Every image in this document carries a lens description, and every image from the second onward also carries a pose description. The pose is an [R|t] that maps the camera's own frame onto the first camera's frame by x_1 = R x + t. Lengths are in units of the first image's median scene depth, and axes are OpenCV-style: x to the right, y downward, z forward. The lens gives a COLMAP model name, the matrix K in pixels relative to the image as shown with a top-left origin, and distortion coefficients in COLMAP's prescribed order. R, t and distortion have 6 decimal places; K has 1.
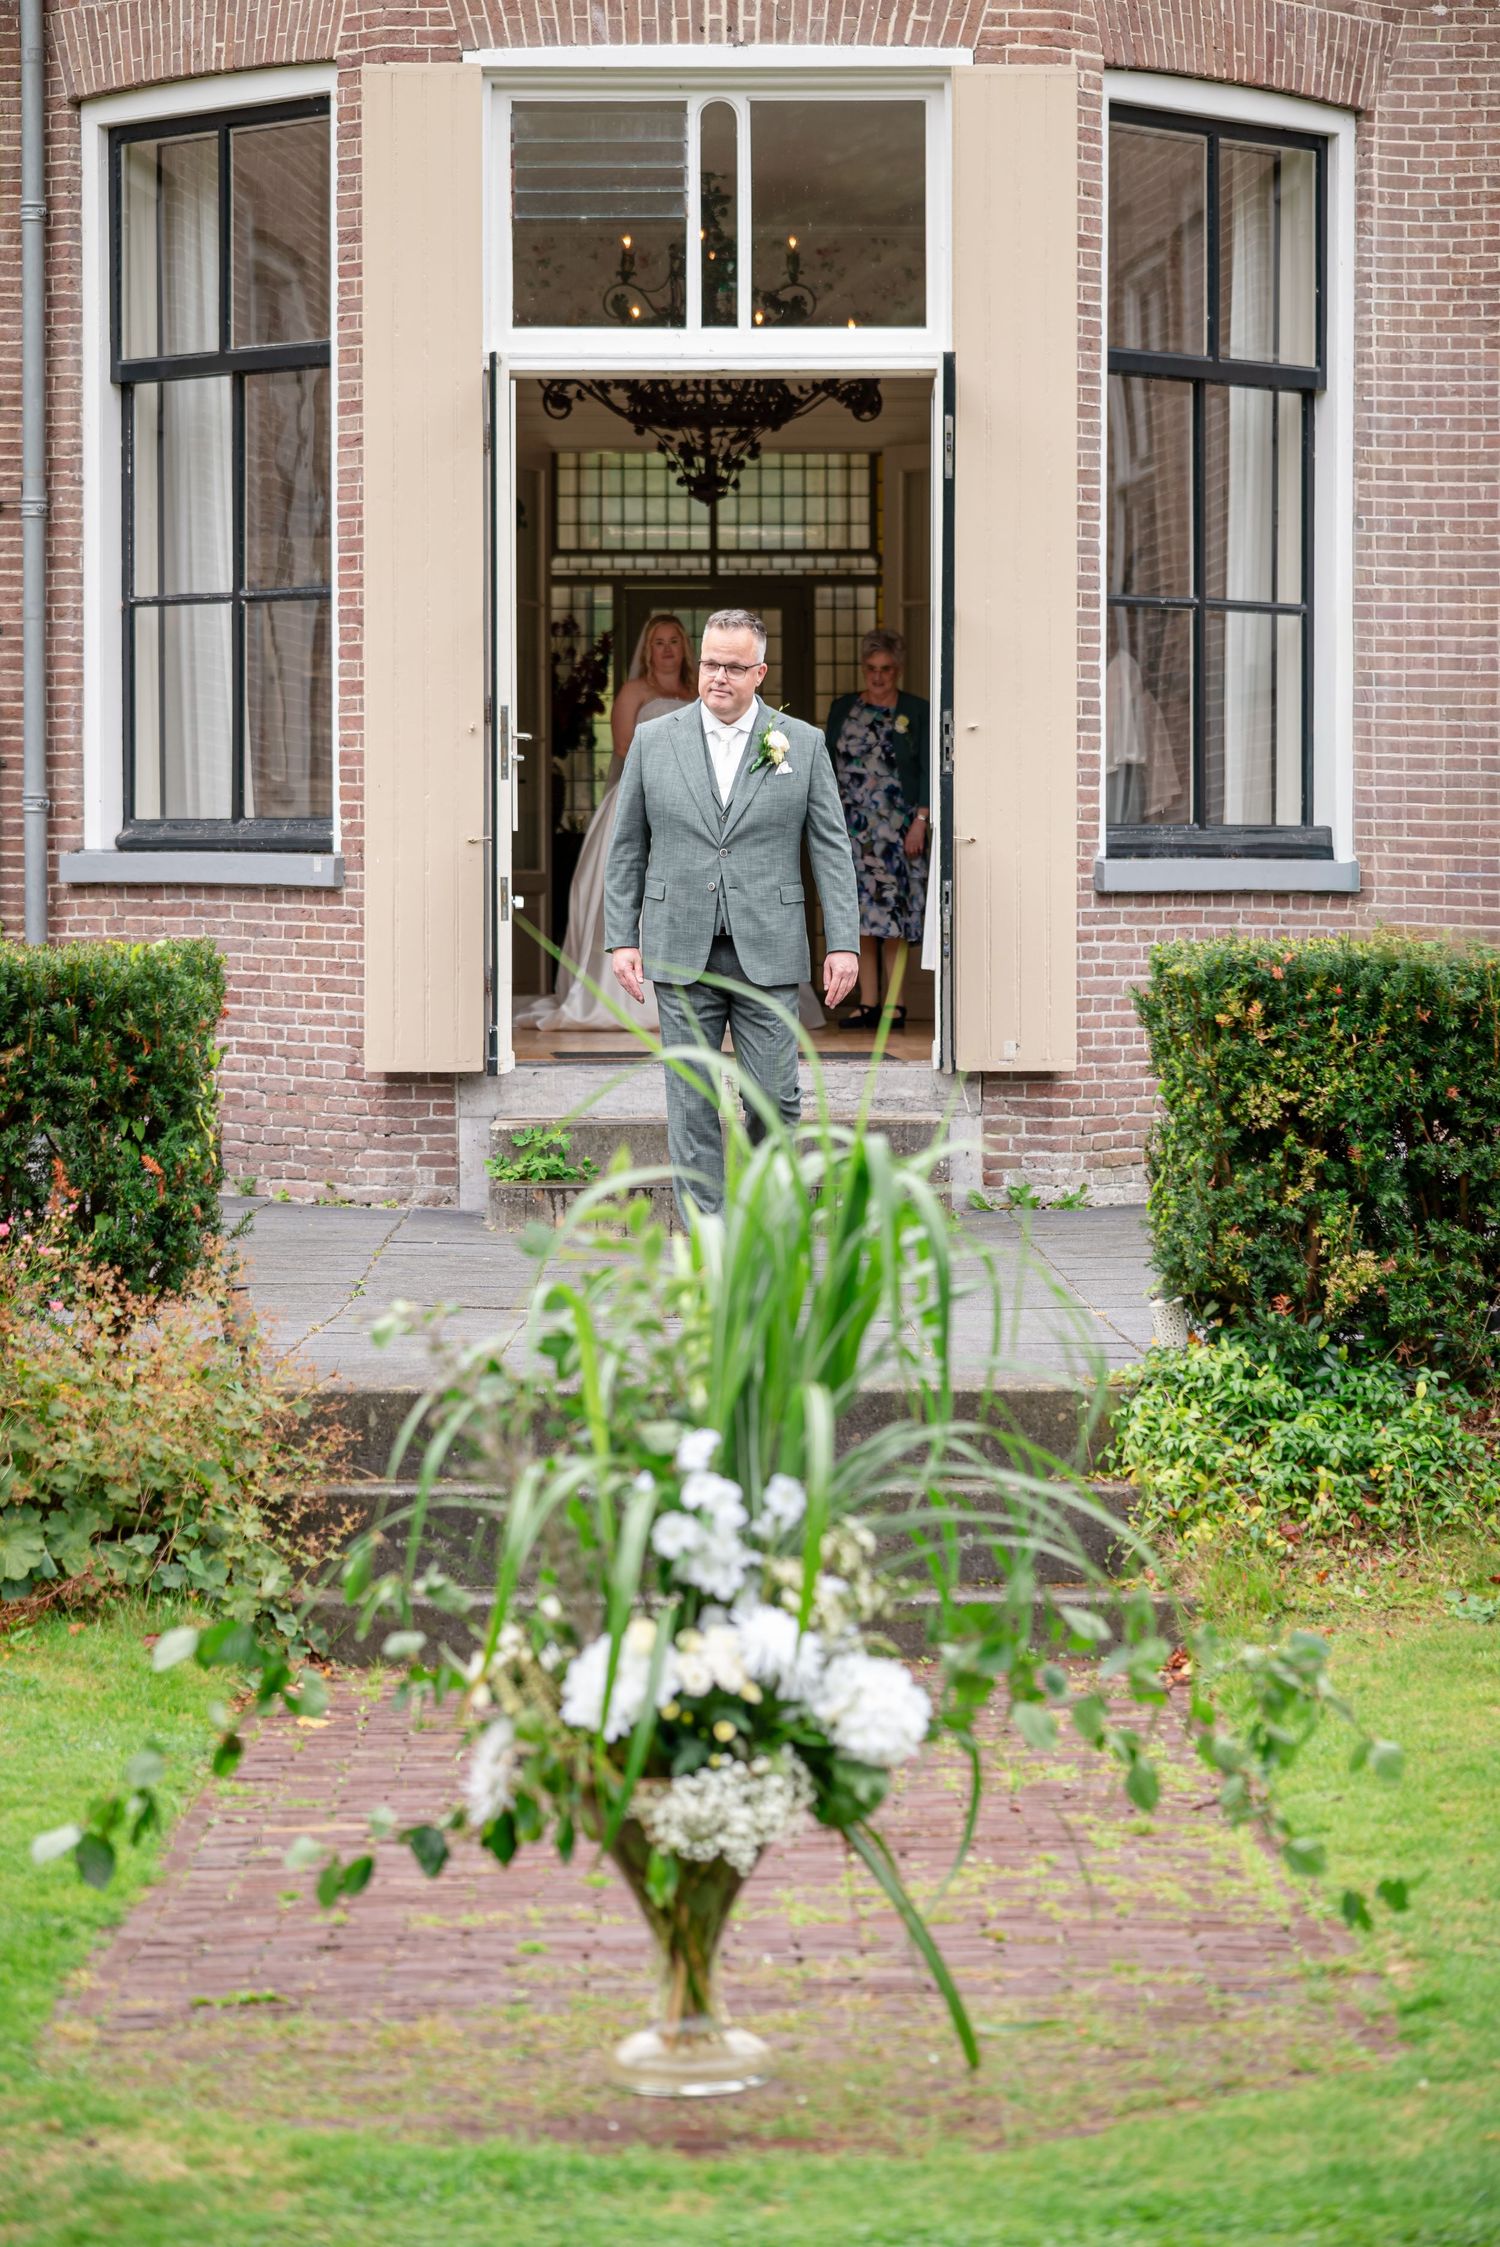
lens RADIAL K [[5765.8, 0, 761.3], [0, 5765.8, 1124.4], [0, 0, 1]] dist [0.786834, 0.000000]
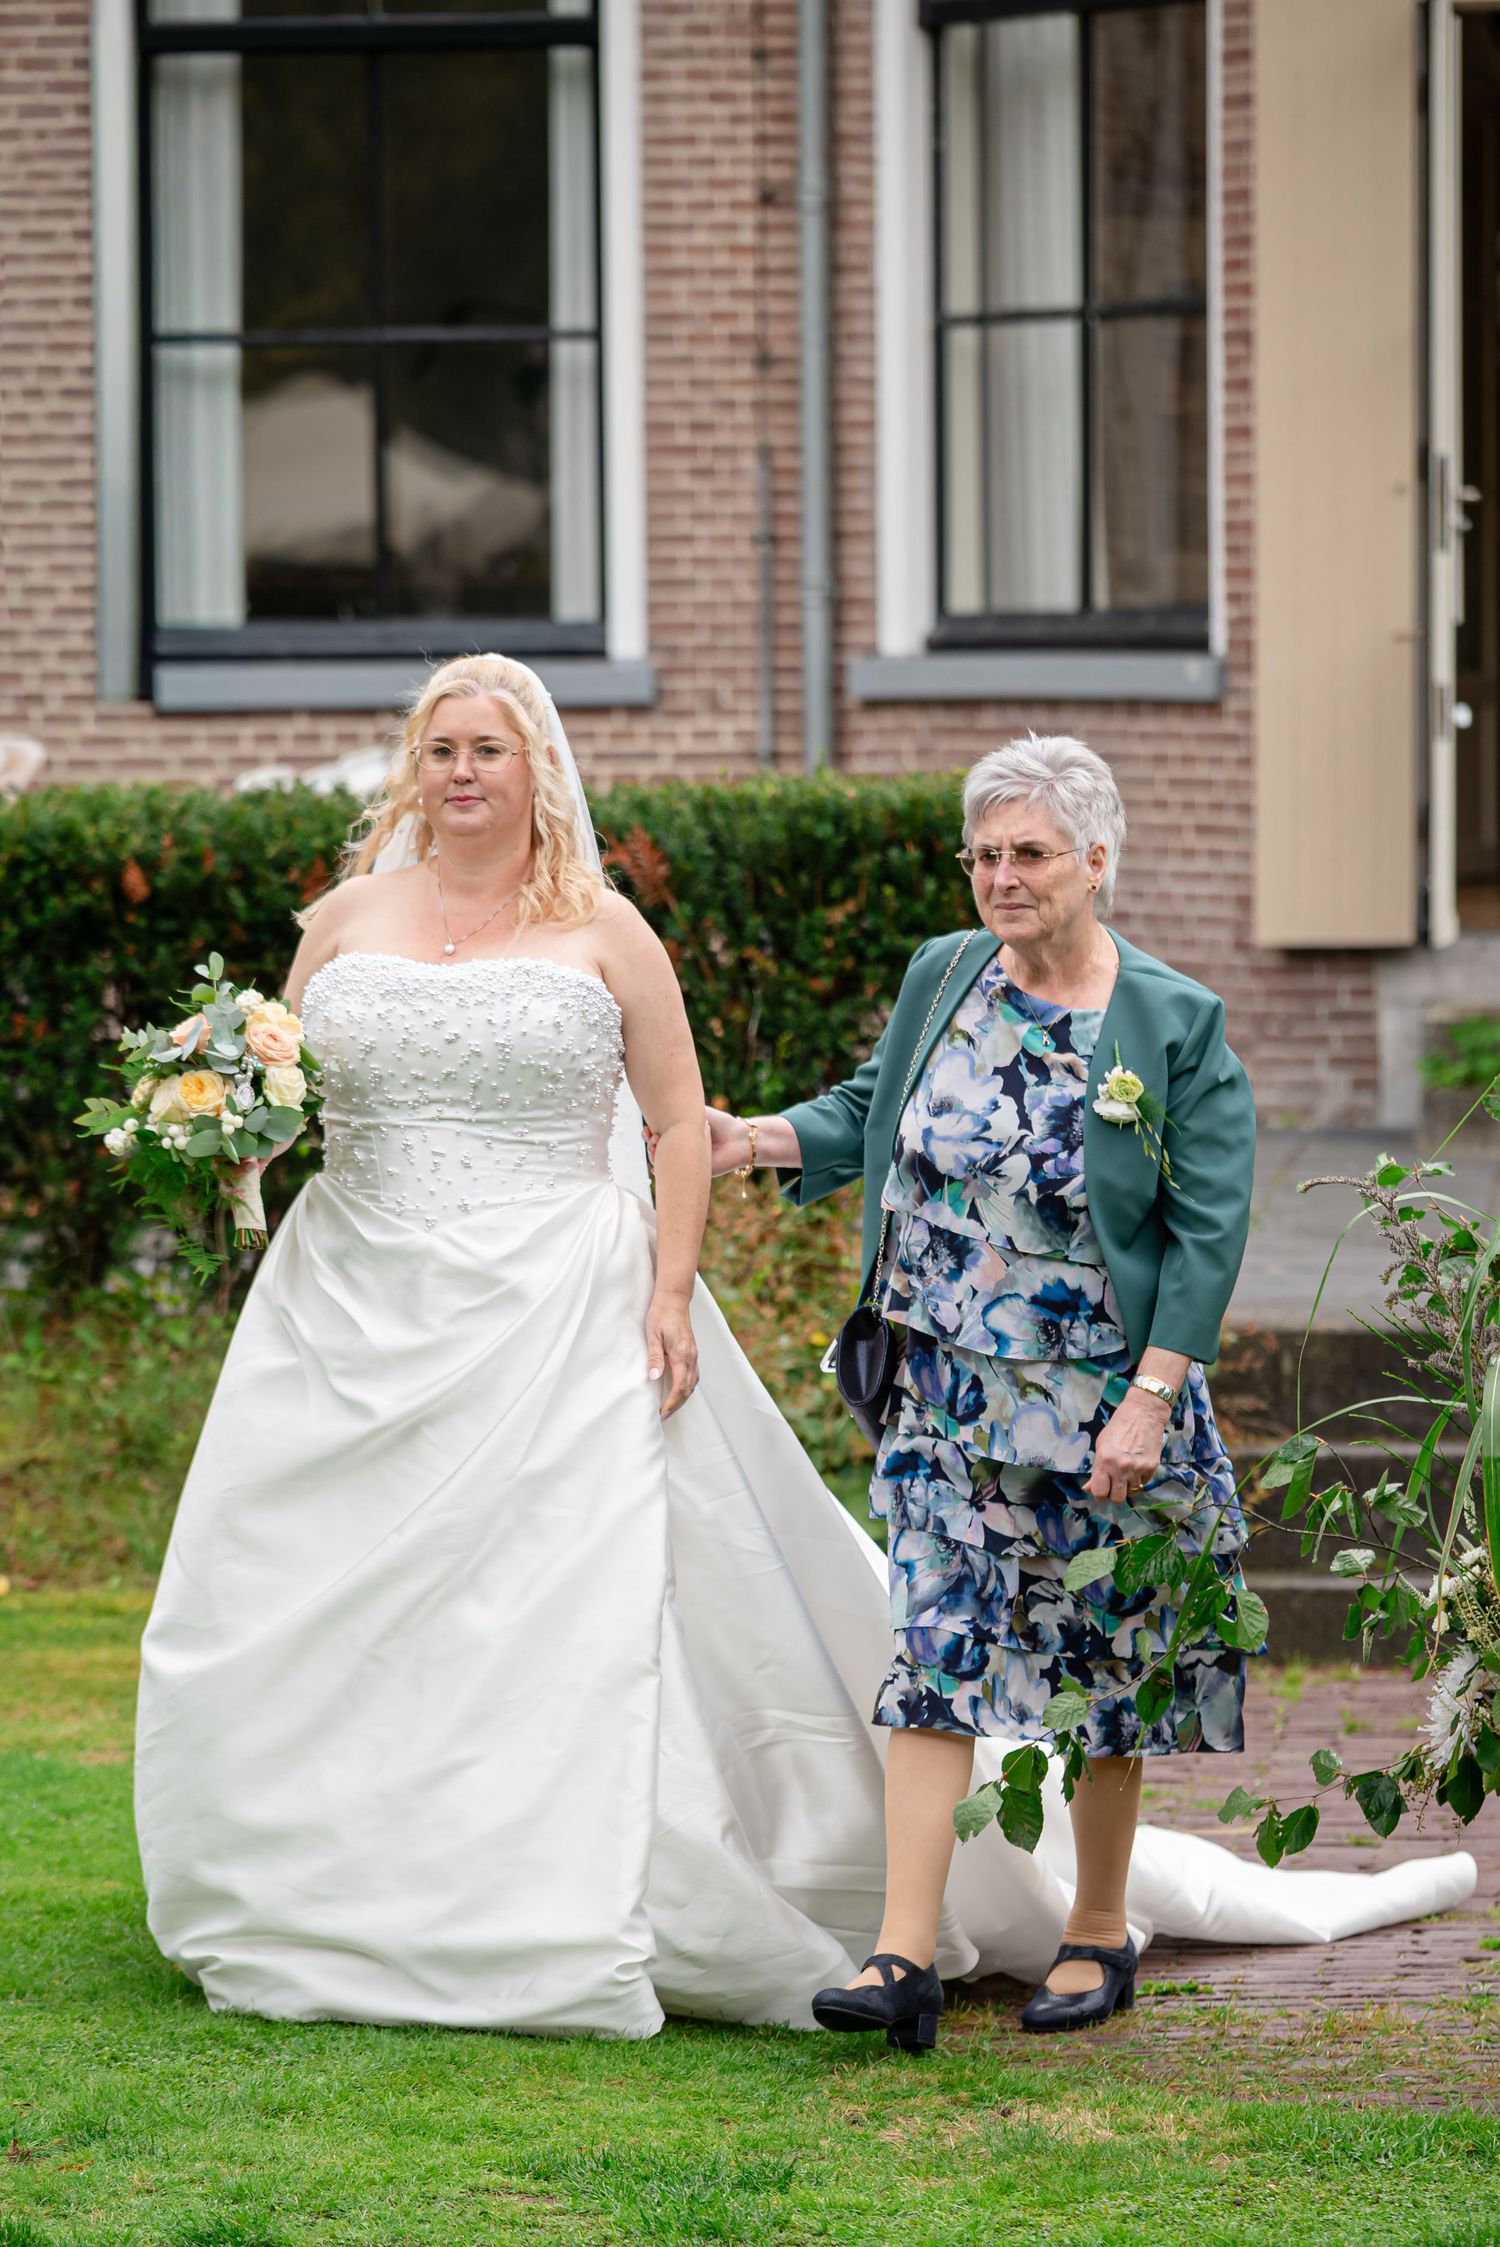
lens RADIAL K [[6537.9, 0, 751.8], [0, 6537.9, 1138.4], [0, 0, 1]] dist [0.005350, 0.000000]
pose [[0.988197, 0.006064, -0.153070, -0.003007], [-0.002101, 0.999659, 0.026037, -0.006018], [0.153176, -0.025408, 0.987872, 0.154109]]
